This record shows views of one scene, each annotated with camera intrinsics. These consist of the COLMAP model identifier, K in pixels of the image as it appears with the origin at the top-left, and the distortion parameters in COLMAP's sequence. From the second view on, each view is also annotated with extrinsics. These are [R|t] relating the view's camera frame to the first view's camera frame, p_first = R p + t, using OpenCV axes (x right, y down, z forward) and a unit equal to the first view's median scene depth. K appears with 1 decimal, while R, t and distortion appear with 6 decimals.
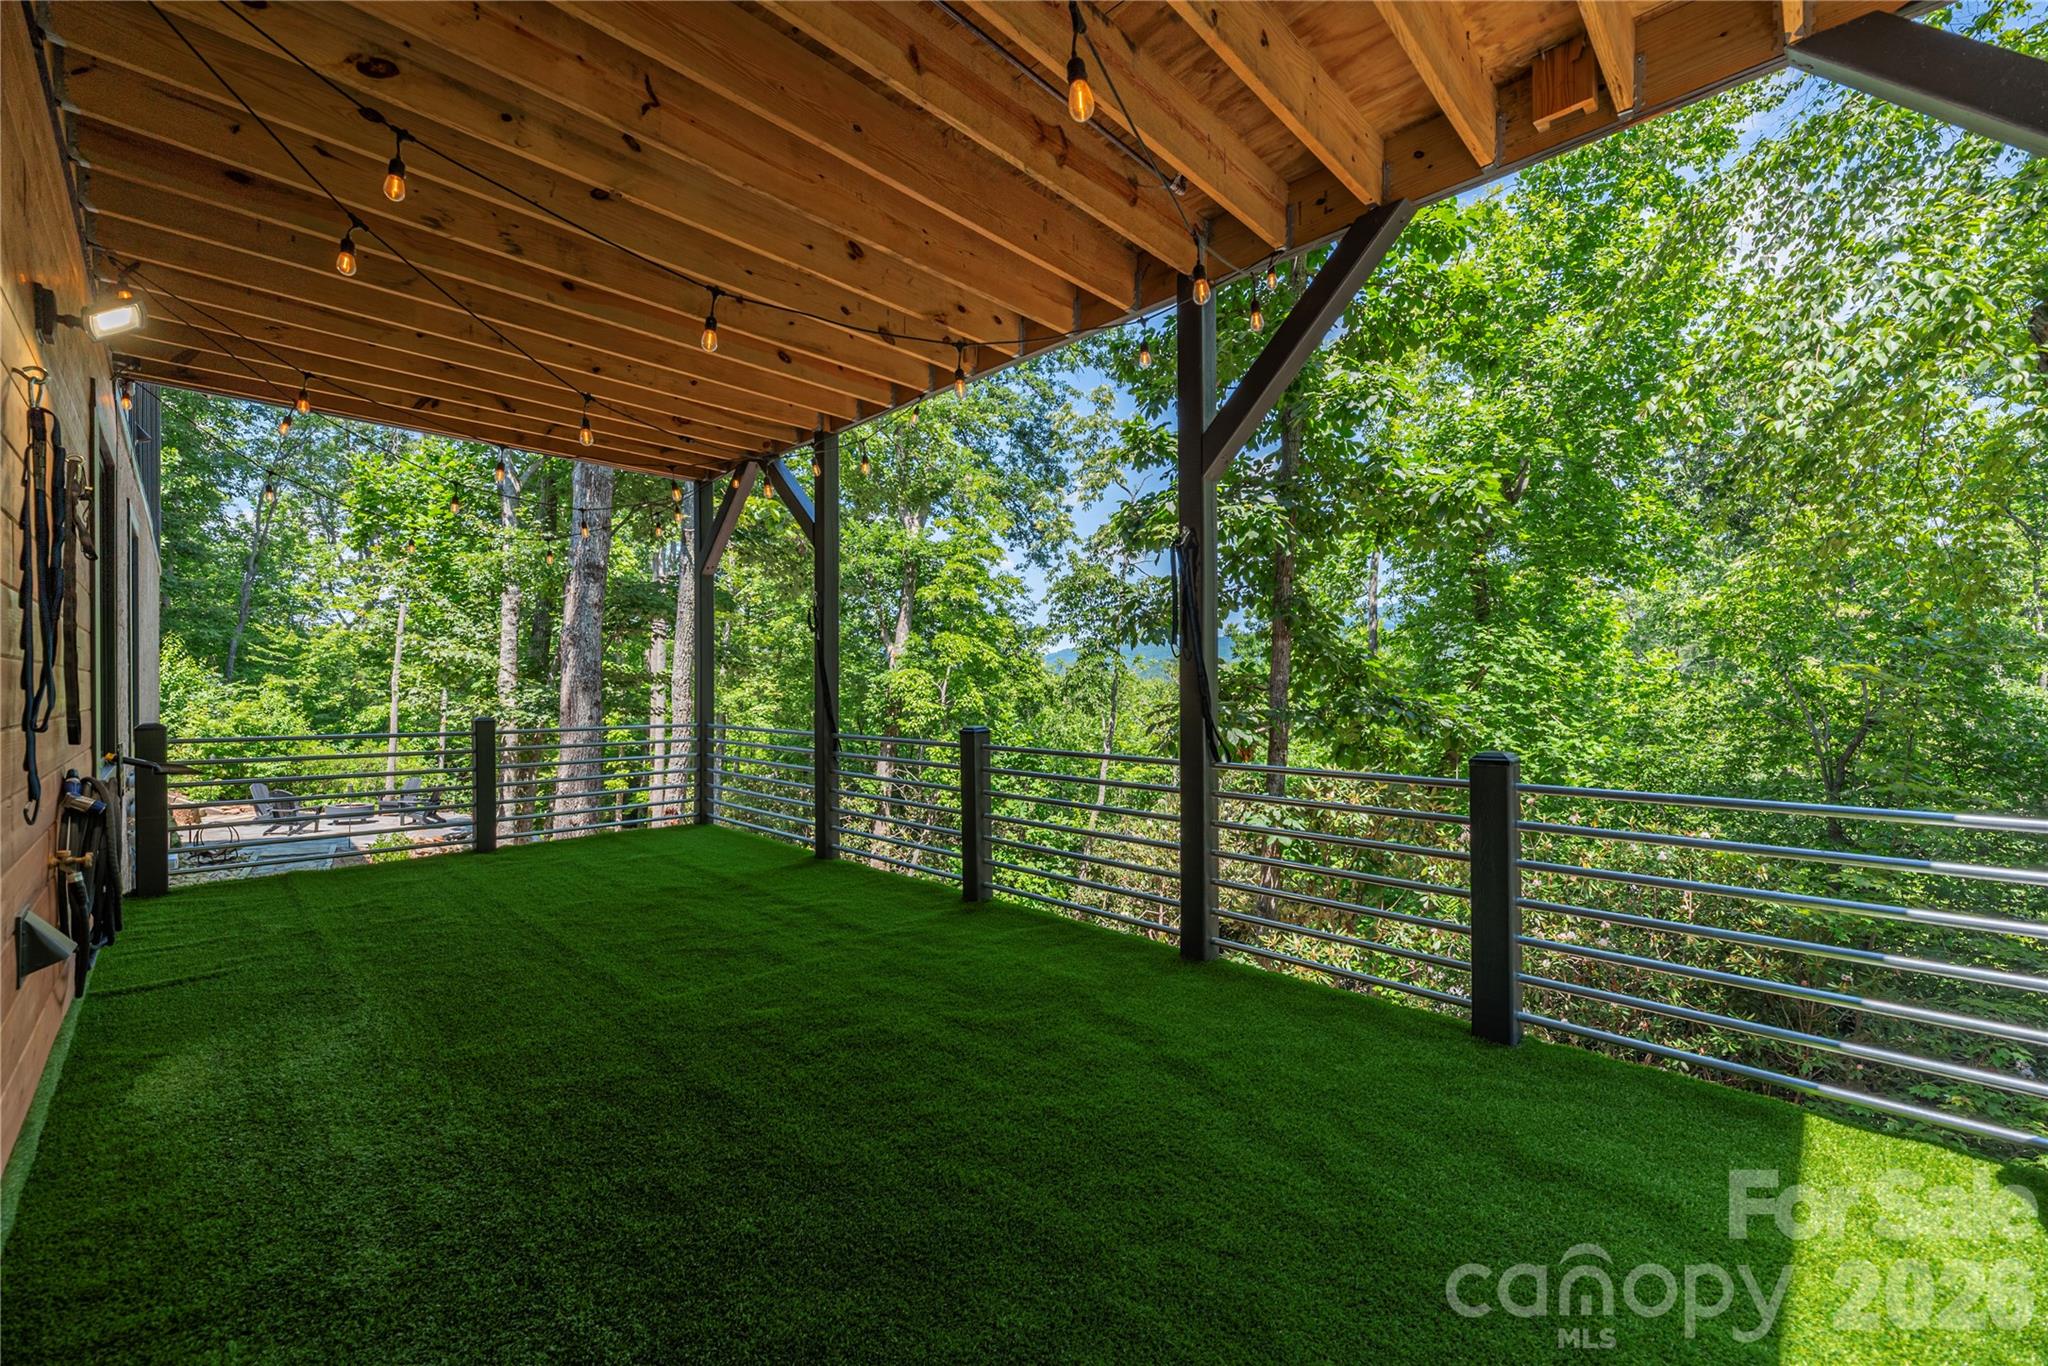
lens RADIAL K [[837.3, 0, 1031.9], [0, 837.3, 687.5], [0, 0, 1]] dist [-0.000265, 0.001412]
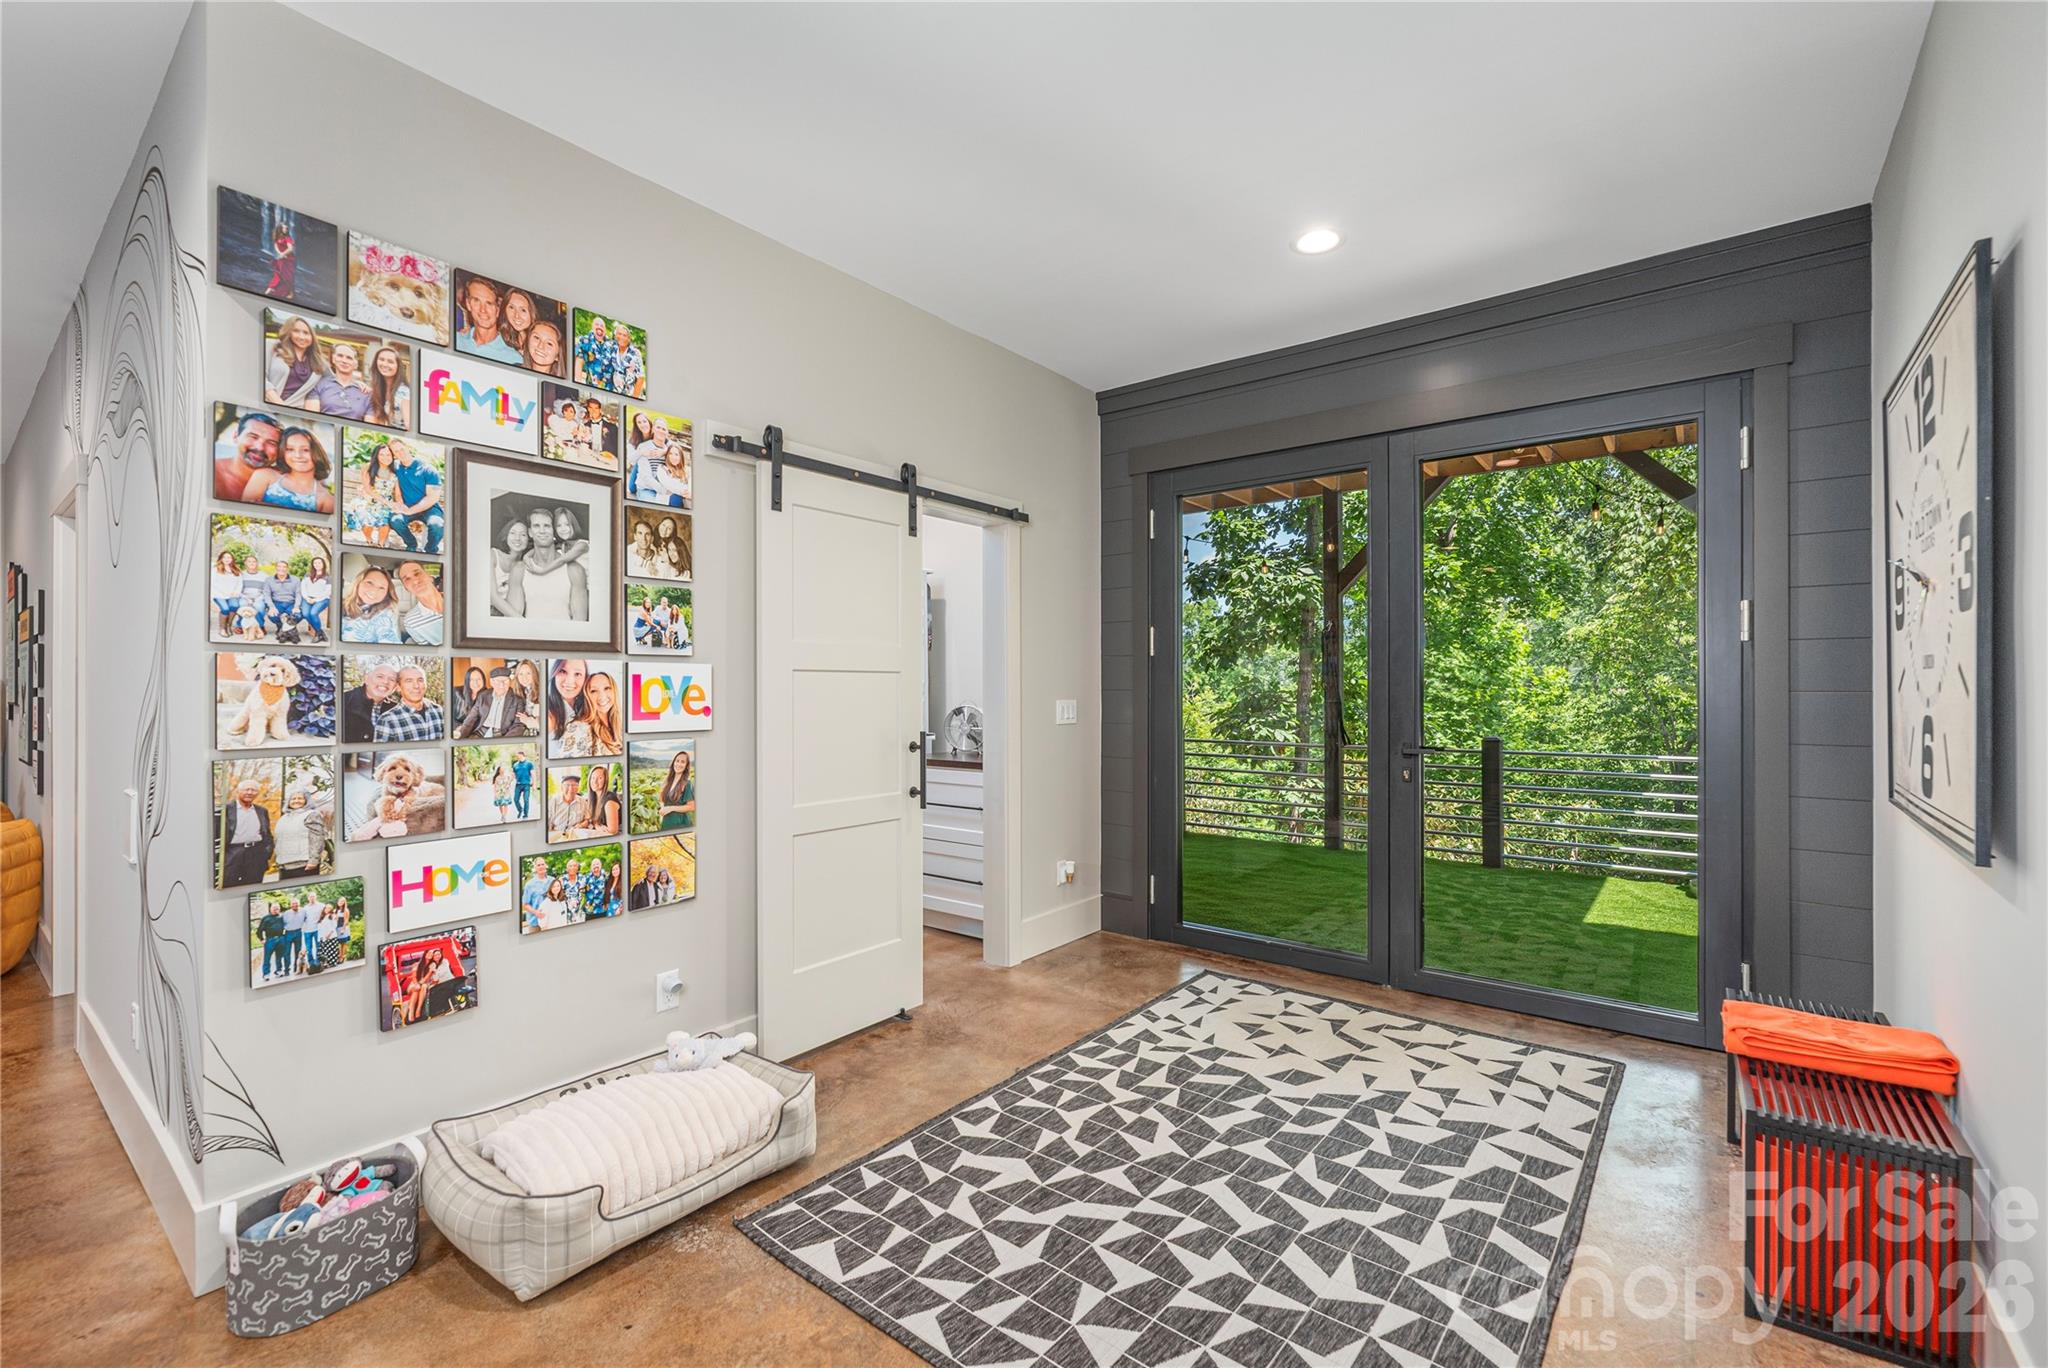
lens RADIAL K [[889.6, 0, 1033.5], [0, 889.6, 692.6], [0, 0, 1]] dist [-0.001750, -0.000042]
pose [[0.993119, 0.000663, 0.117111, -0.173235], [-0.000649, 1.000000, -0.000161, -0.006938], [-0.117111, 0.000084, 0.993119, -0.220824]]
